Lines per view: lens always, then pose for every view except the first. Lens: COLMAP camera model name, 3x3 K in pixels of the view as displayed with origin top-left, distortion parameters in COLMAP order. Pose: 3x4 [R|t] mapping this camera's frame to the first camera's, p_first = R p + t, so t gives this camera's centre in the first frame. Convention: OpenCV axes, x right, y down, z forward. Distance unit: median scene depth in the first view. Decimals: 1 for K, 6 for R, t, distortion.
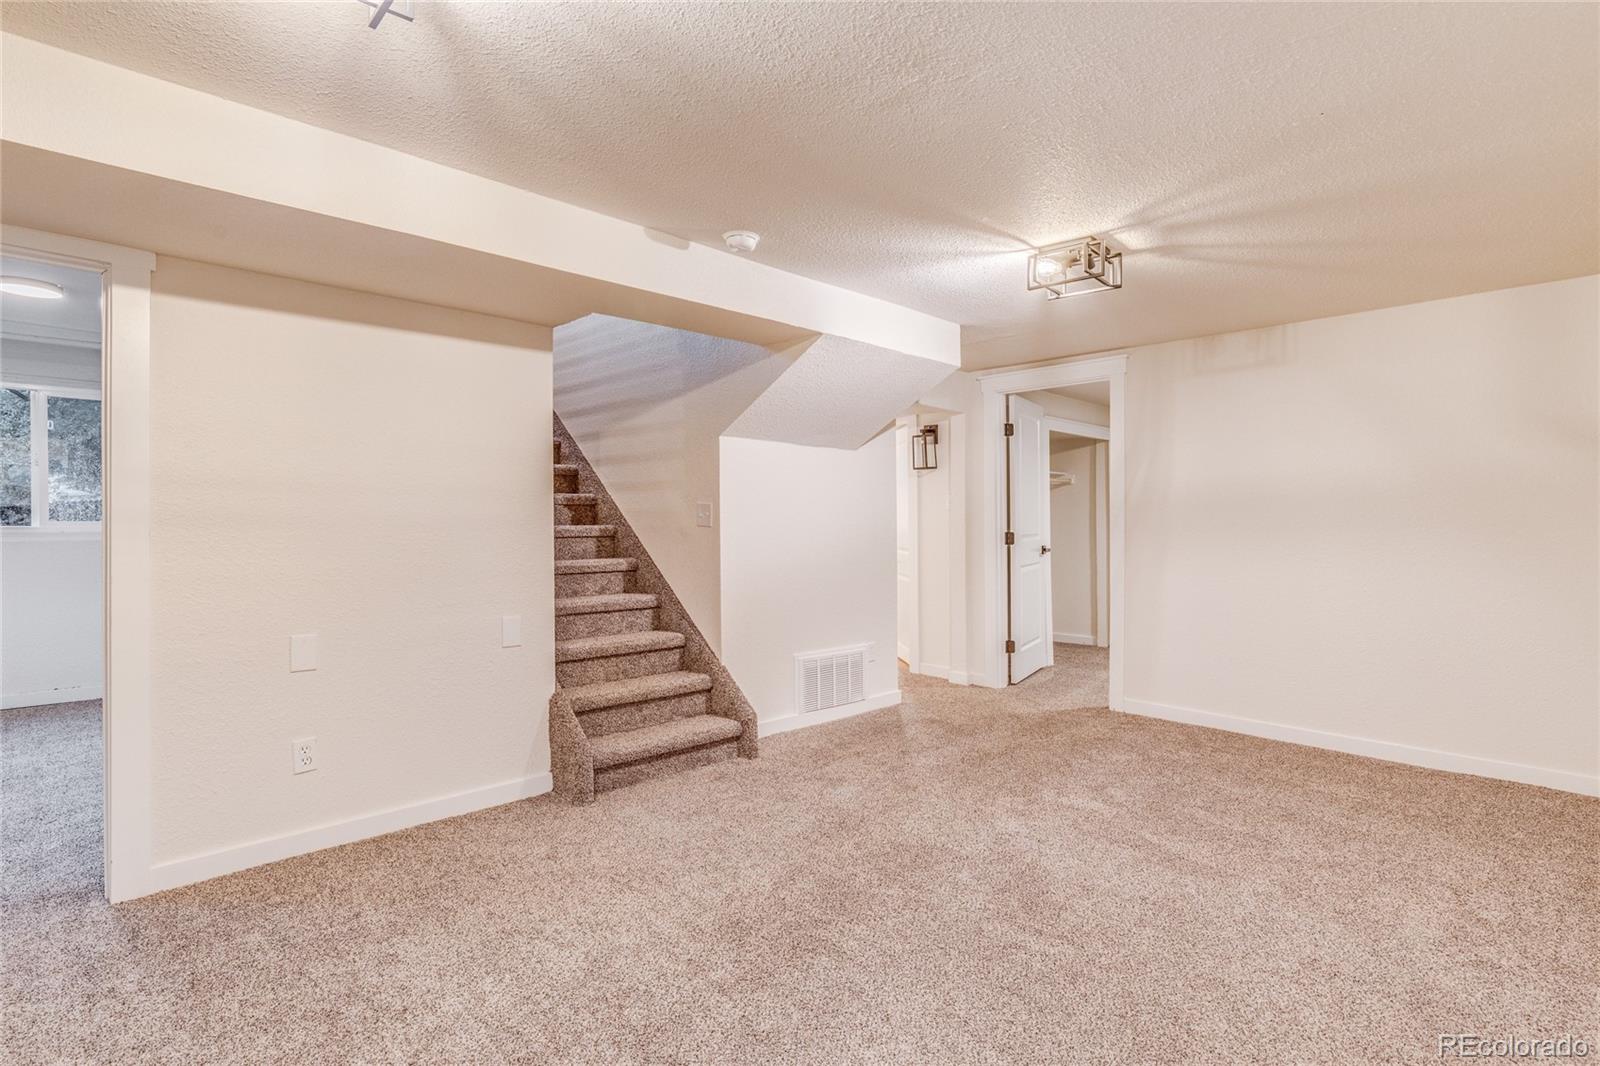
lens RADIAL K [[790.7, 0, 799.6], [0, 790.7, 522.6], [0, 0, 1]] dist [0.000027, 0.000457]
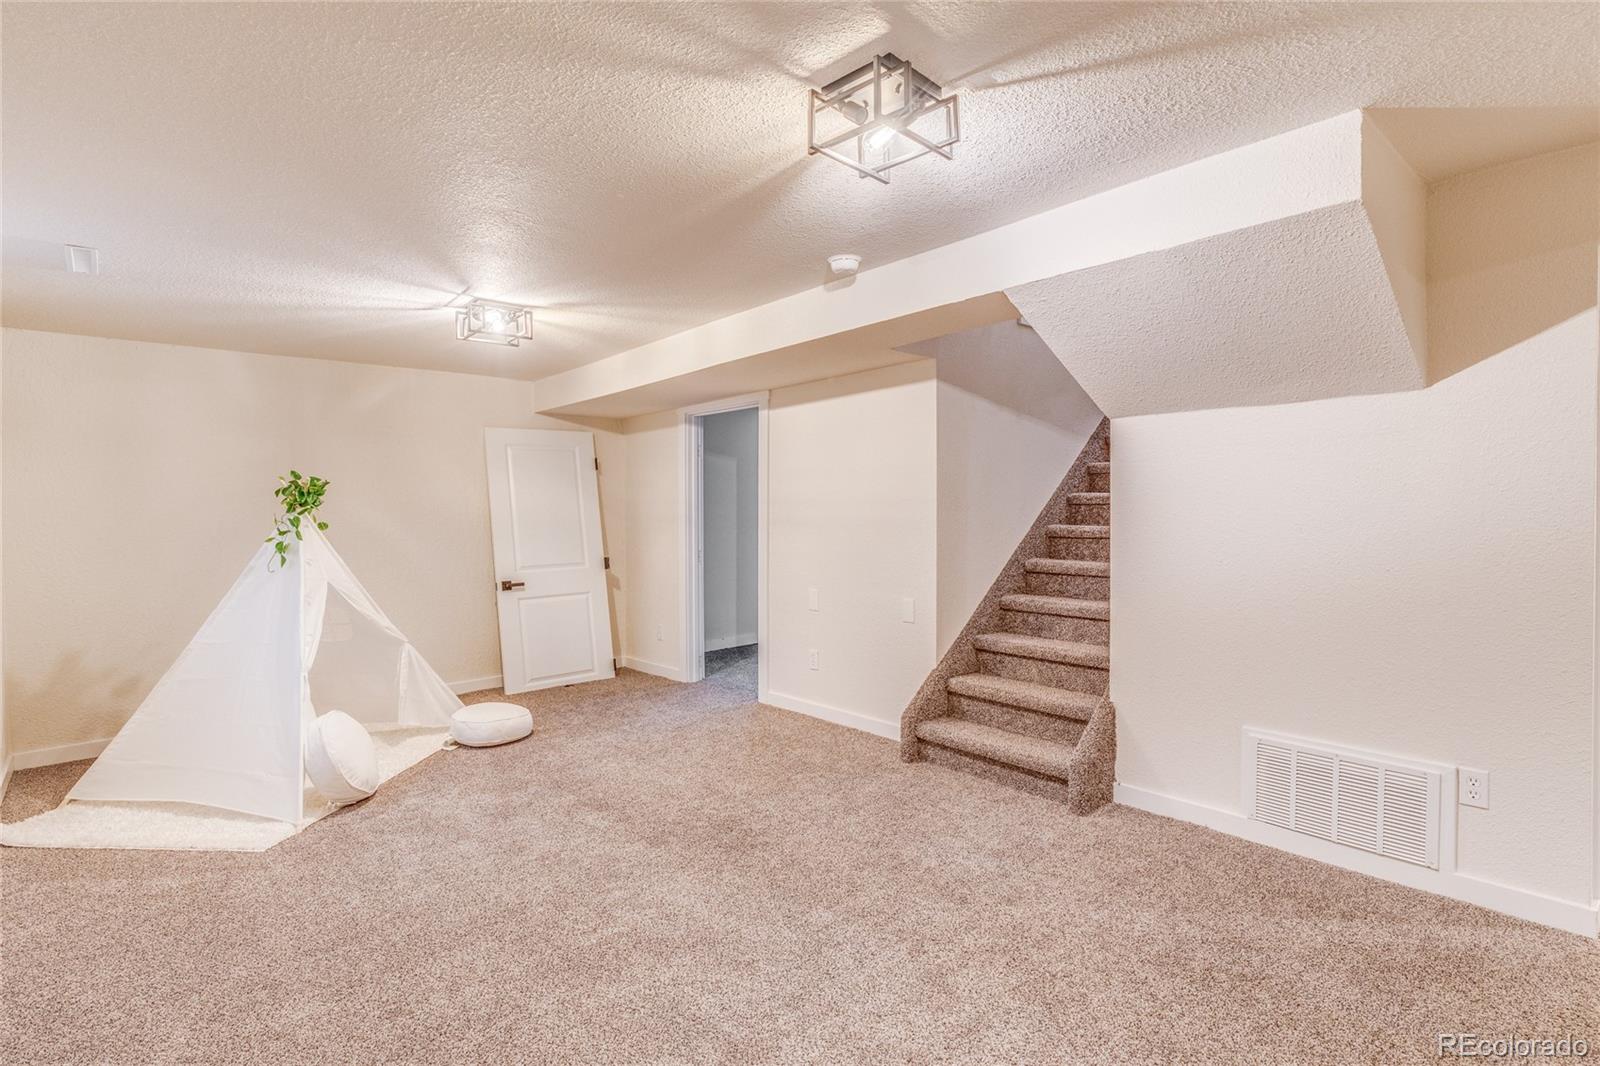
lens RADIAL K [[790.7, 0, 799.6], [0, 790.7, 522.6], [0, 0, 1]] dist [0.000027, 0.000457]
pose [[-0.066454, 0.004024, -0.997781, 0.783147], [0.001069, 0.999992, 0.003962, -0.005898], [0.997789, -0.000803, -0.066458, 0.784798]]
